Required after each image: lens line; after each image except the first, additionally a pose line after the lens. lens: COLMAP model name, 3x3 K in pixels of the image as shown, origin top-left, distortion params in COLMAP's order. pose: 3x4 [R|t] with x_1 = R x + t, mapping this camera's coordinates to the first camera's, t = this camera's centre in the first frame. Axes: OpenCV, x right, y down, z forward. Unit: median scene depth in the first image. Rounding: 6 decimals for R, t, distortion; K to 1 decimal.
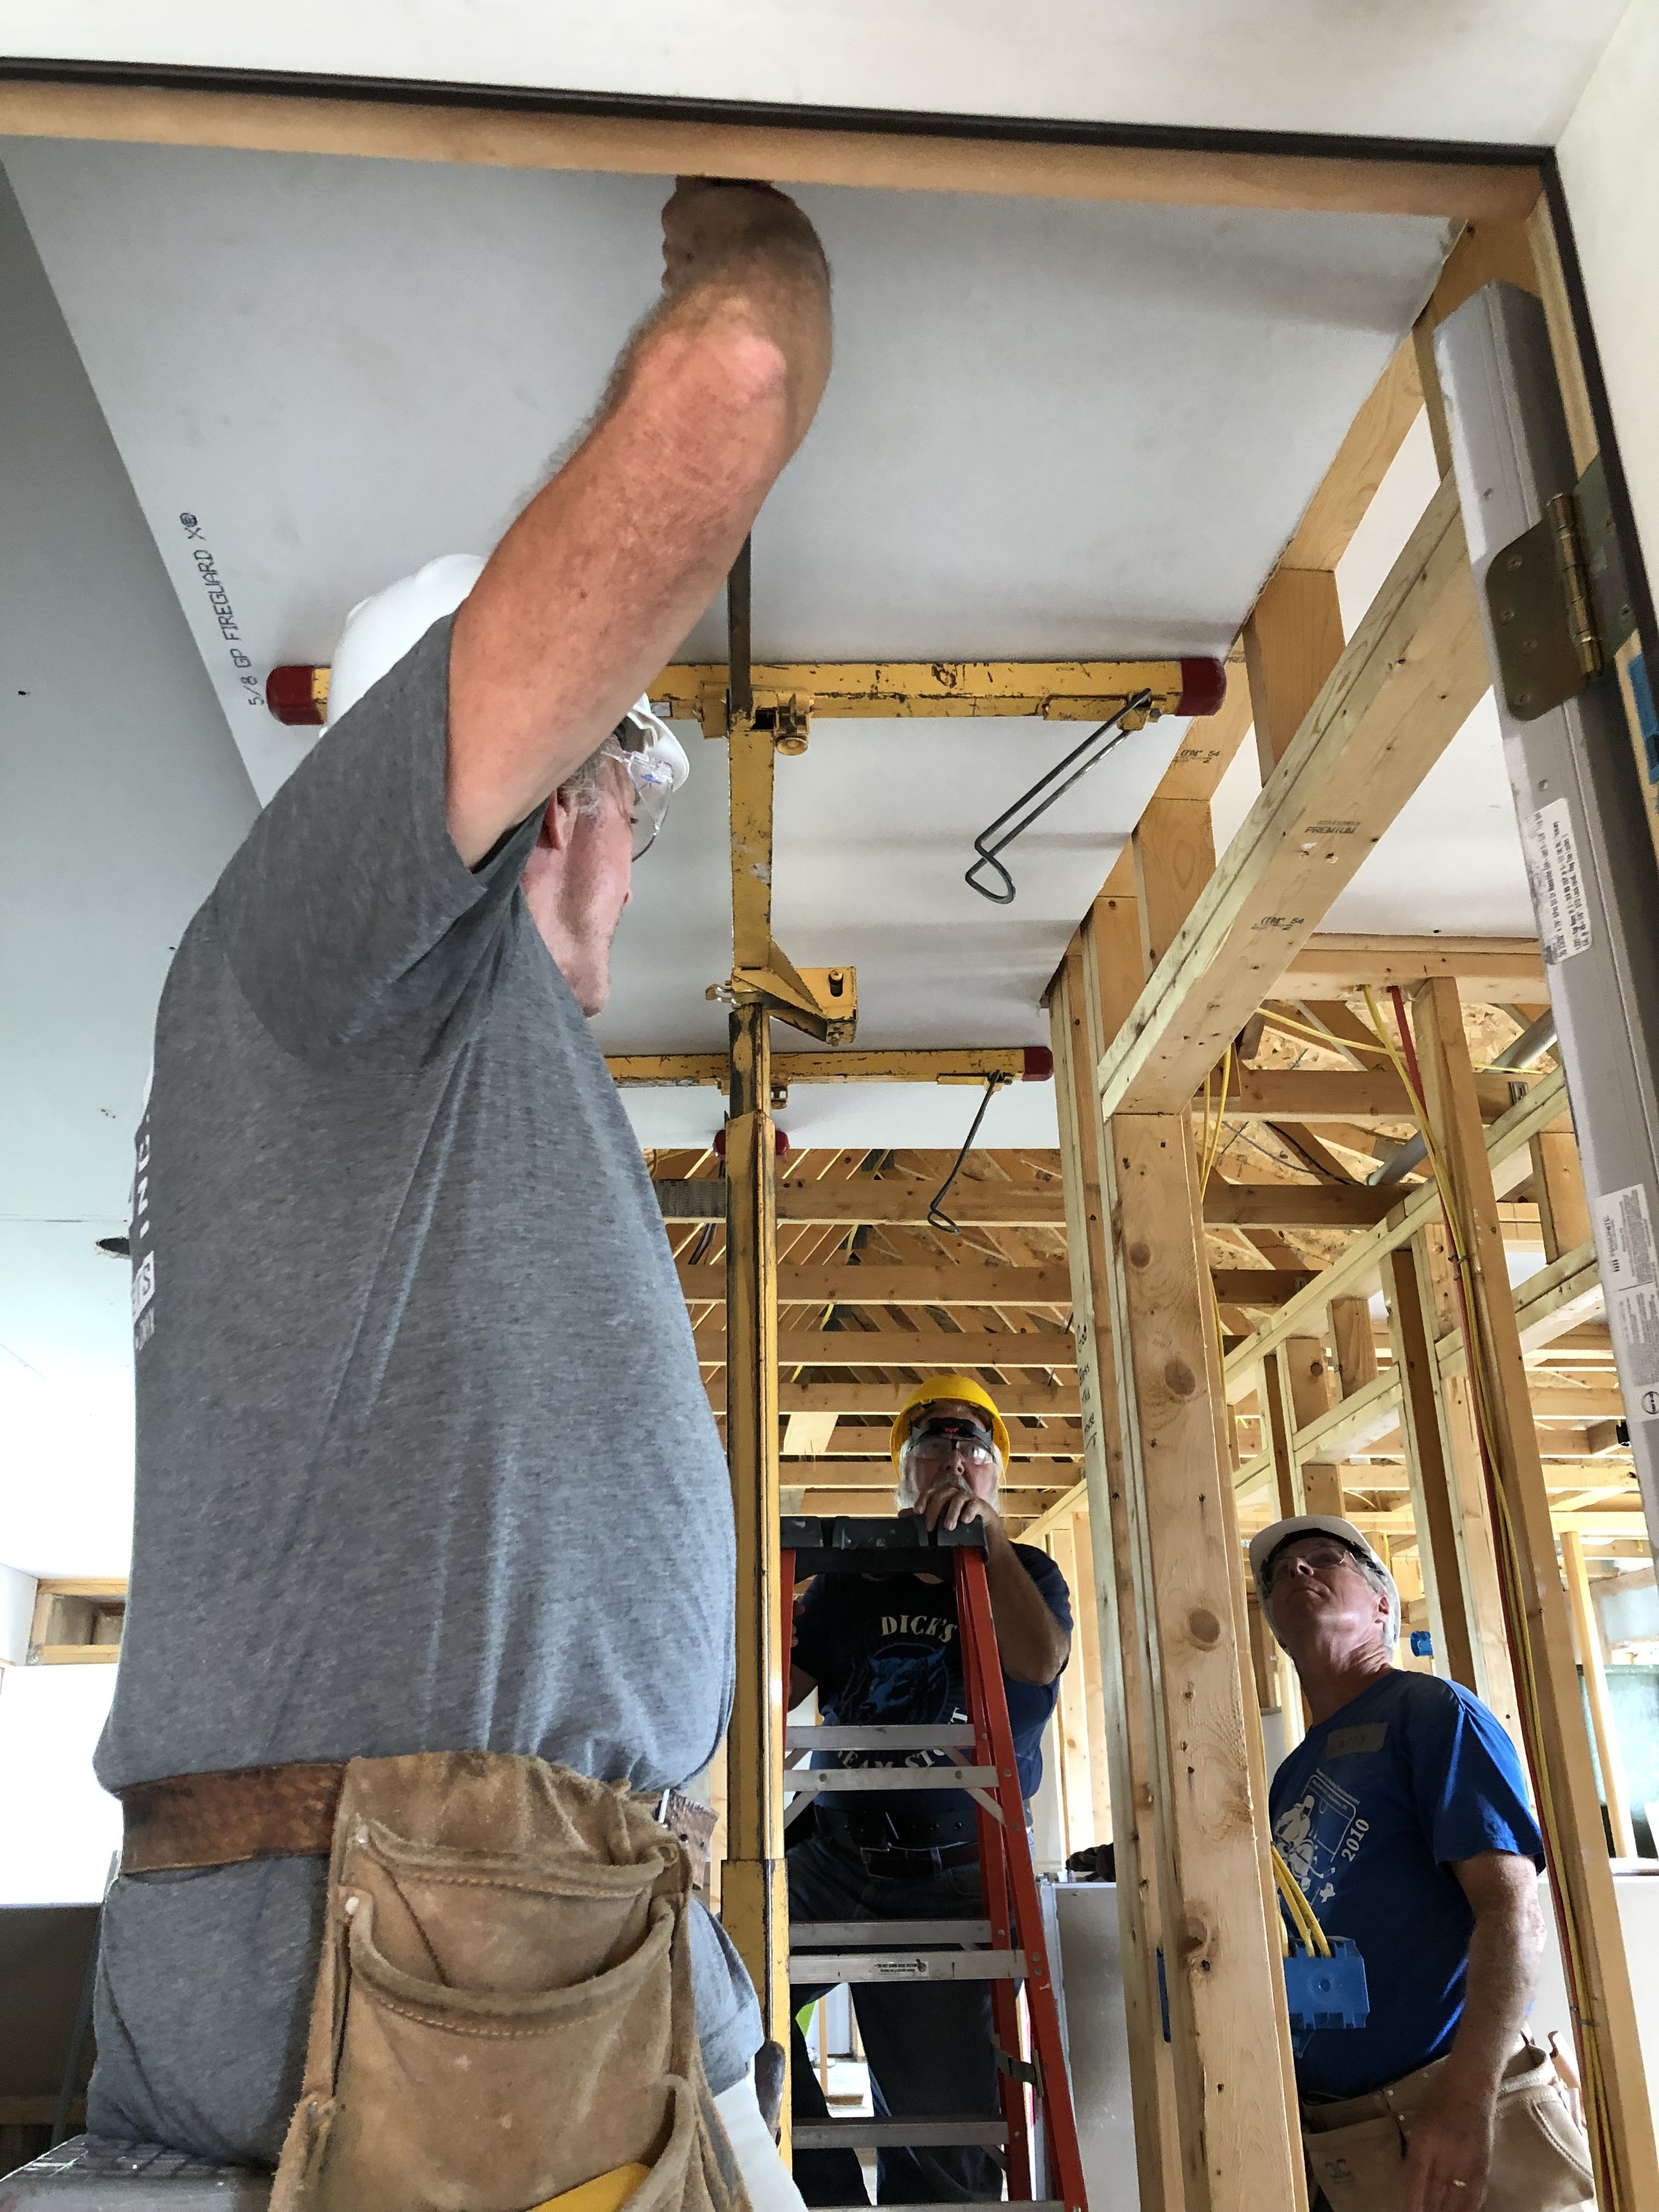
lens RADIAL K [[1782.4, 0, 819.9], [0, 1782.4, 1073.5], [0, 0, 1]] dist [0.034542, 0.004239]
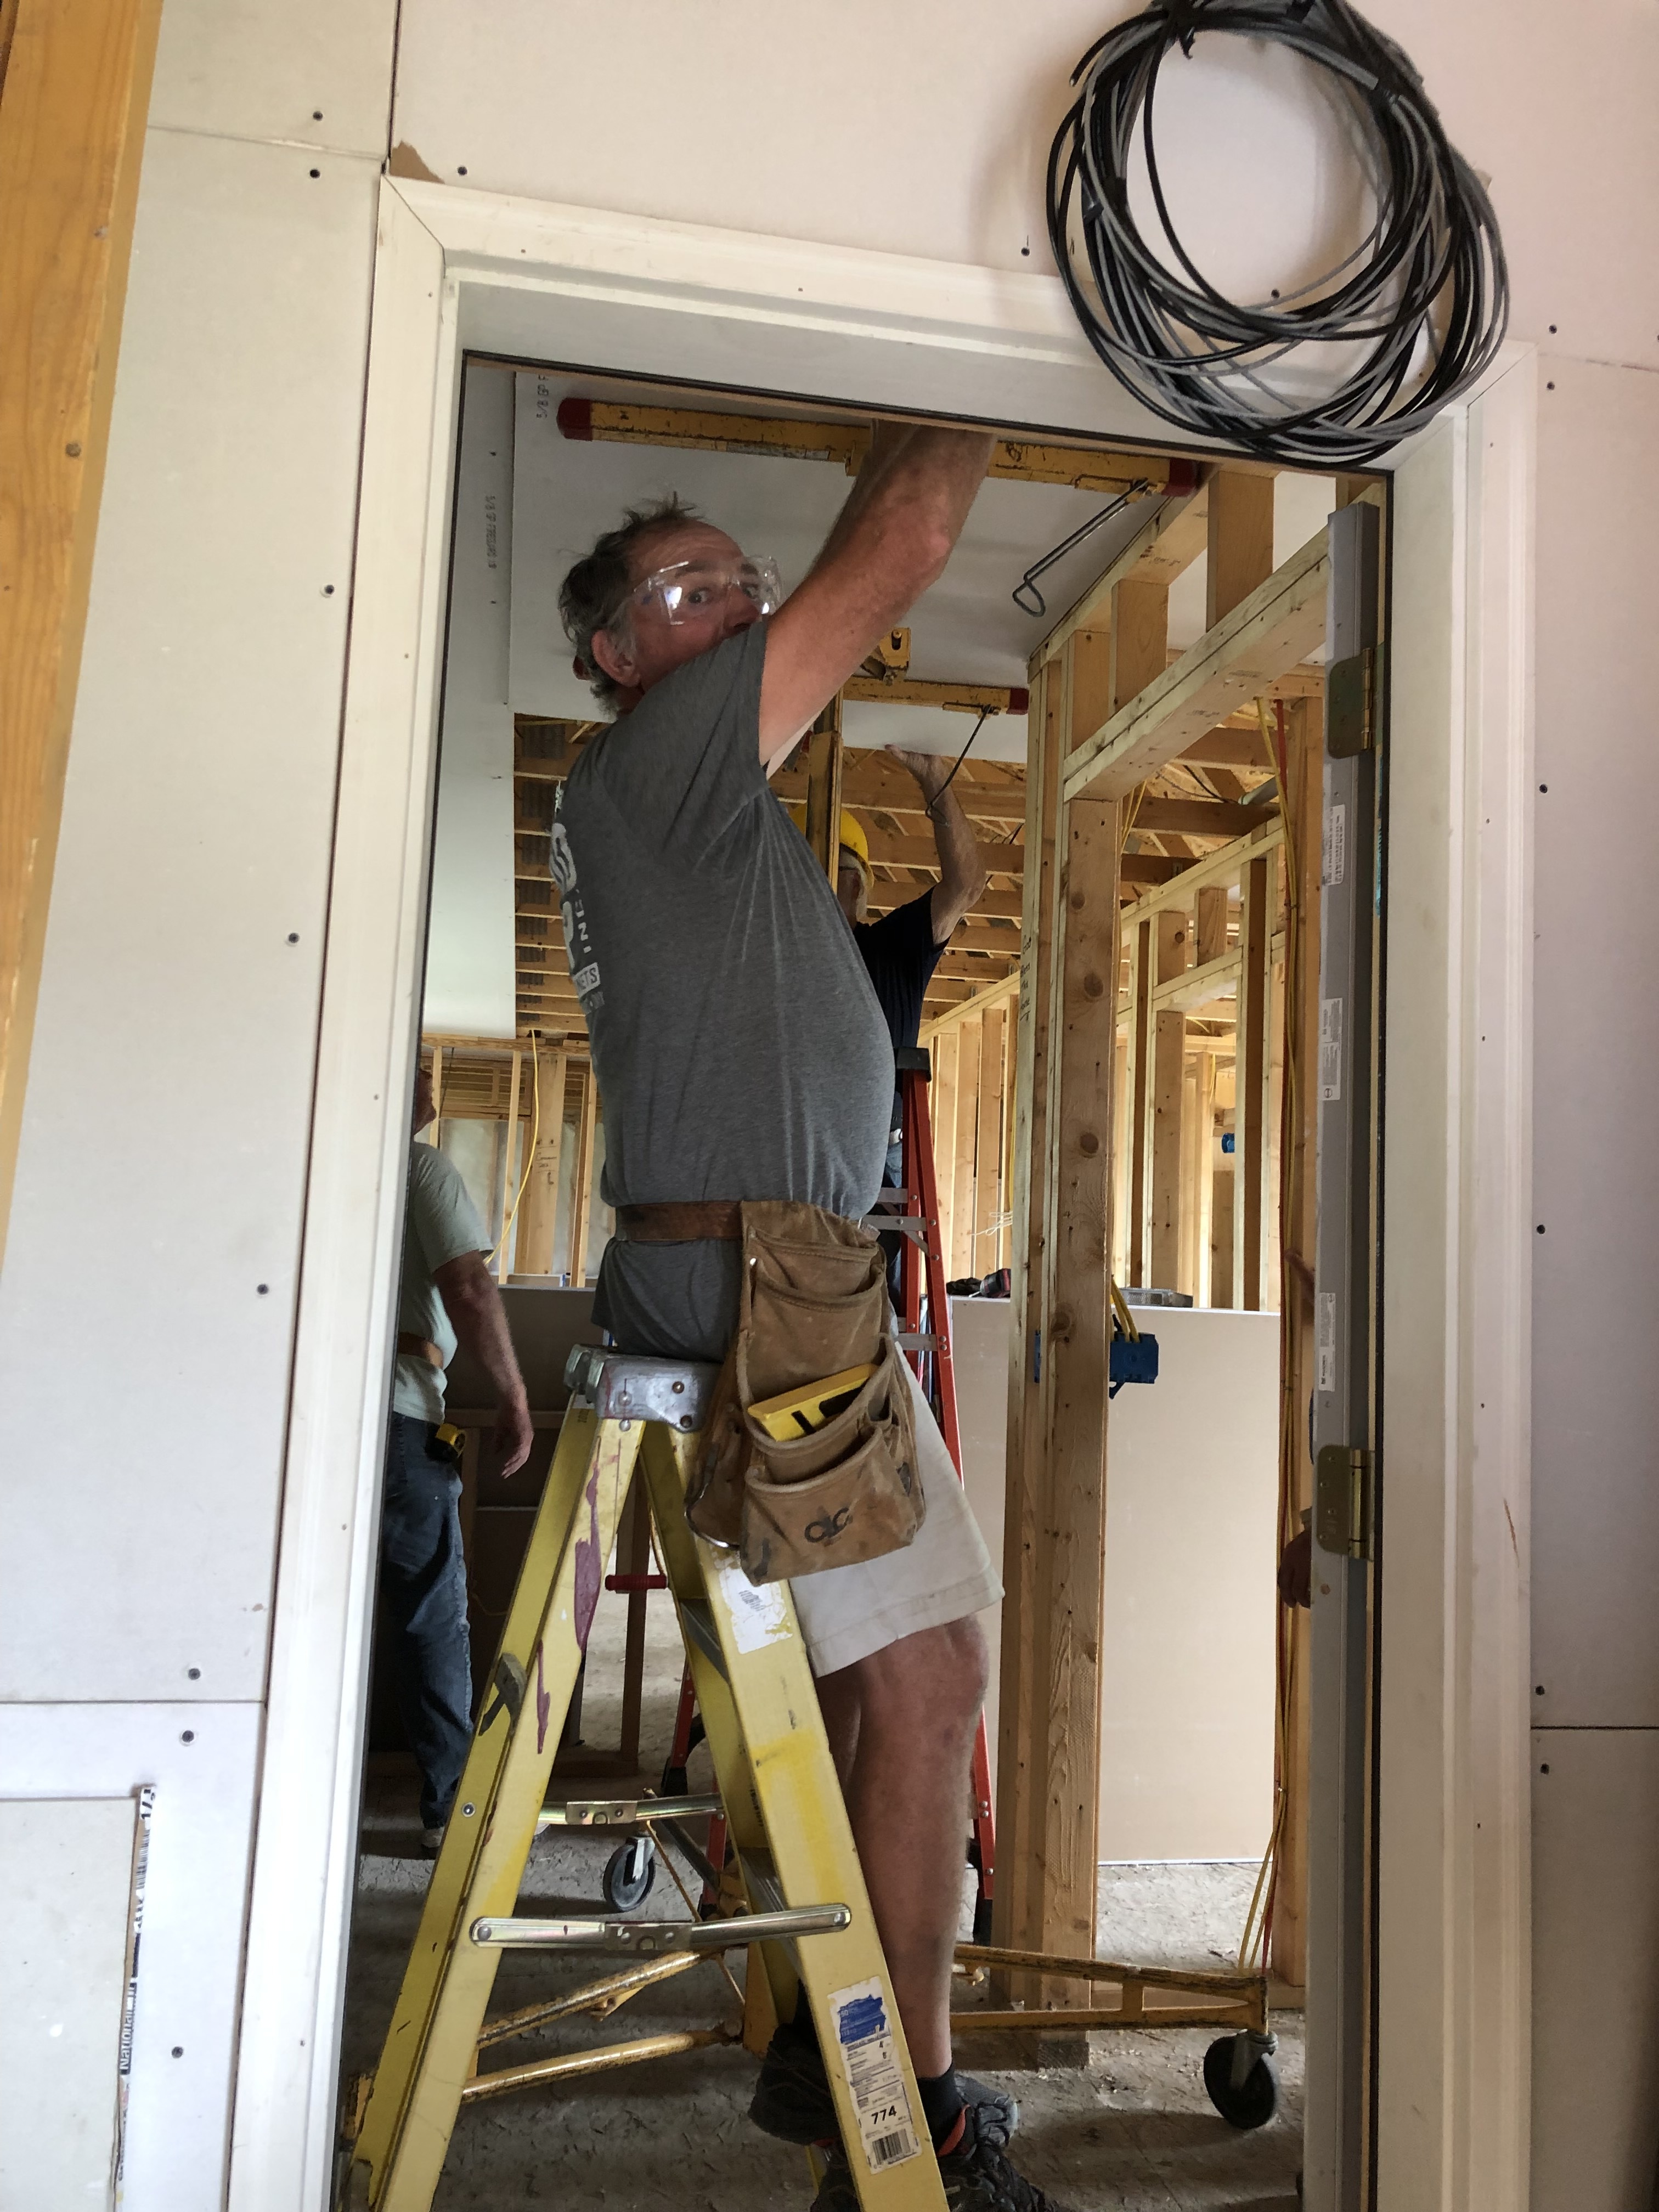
lens RADIAL K [[1852.6, 0, 829.5], [0, 1852.6, 1106.0], [0, 0, 1]] dist [-0.004165, 0.013345]
pose [[0.993606, 0.061561, 0.094639, -0.154451], [-0.087713, 0.948698, 0.303774, -0.179675], [-0.071083, -0.310132, 0.948032, -0.471106]]
